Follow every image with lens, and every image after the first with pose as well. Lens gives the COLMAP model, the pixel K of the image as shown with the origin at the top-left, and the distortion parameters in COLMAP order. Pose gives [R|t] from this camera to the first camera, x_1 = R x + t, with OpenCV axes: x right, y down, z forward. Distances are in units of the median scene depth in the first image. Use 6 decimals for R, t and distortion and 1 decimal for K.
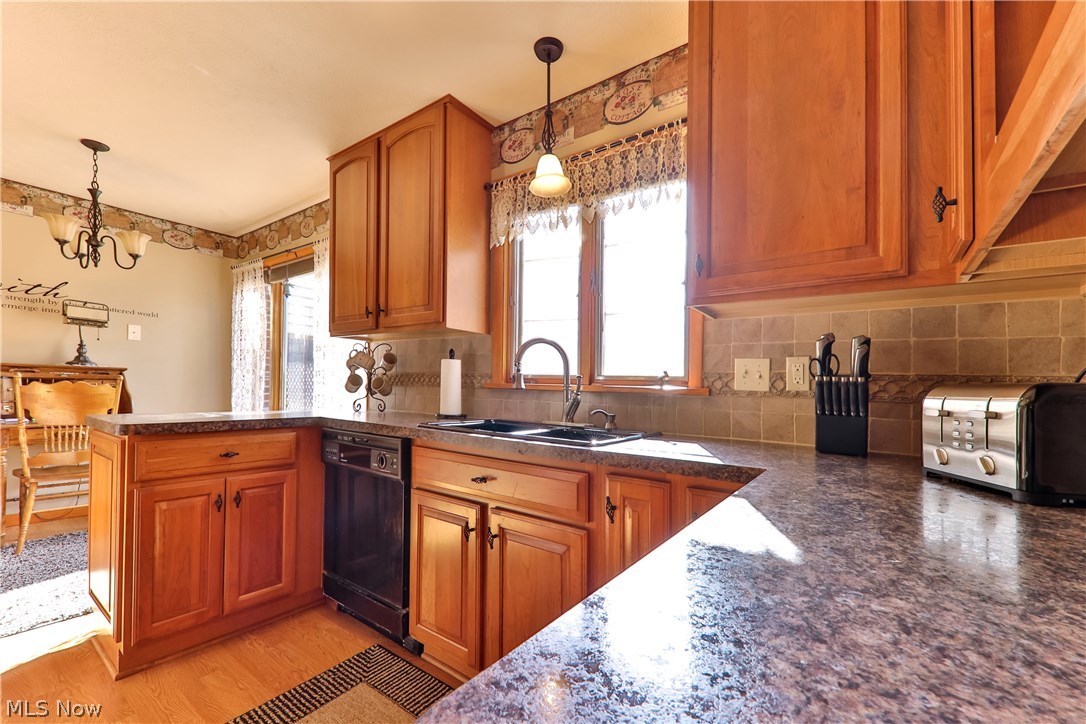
lens RADIAL K [[463.0, 0, 506.8], [0, 463.0, 387.6], [0, 0, 1]] dist [0.015388, -0.000056]
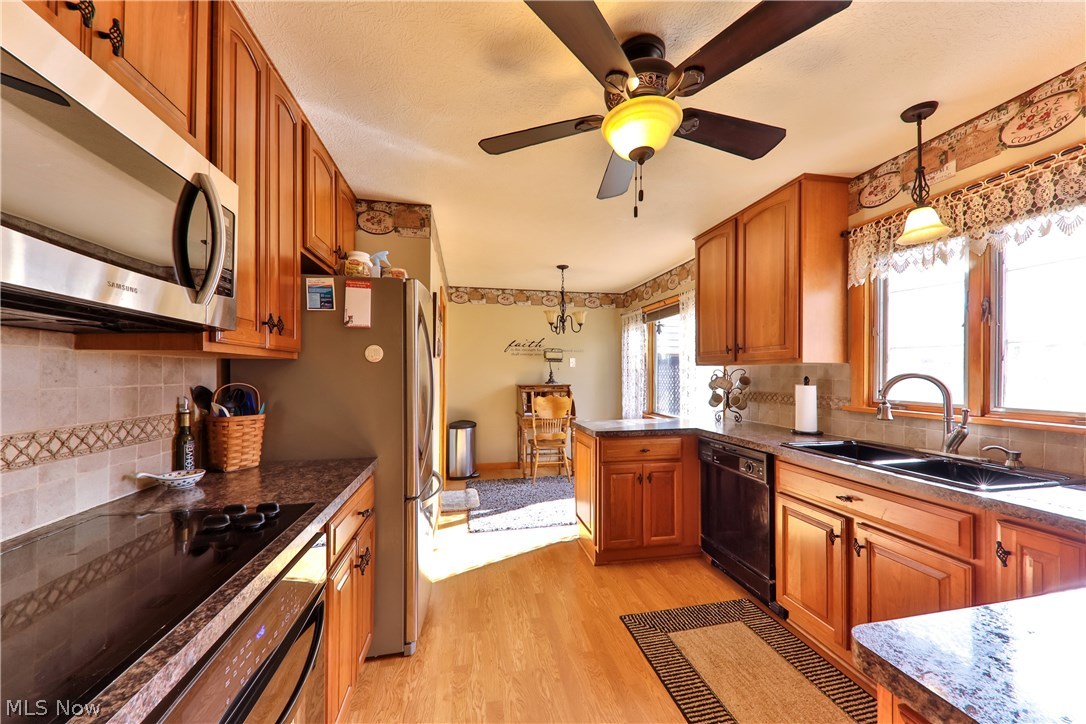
lens RADIAL K [[376.7, 0, 535.9], [0, 376.7, 382.6], [0, 0, 1]] dist [0.020599, -0.006687]
pose [[0.760985, -0.009574, -0.648698, -0.015801], [0.016086, 0.999862, 0.004113, -0.096183], [0.648569, -0.013565, 0.761035, -0.236453]]
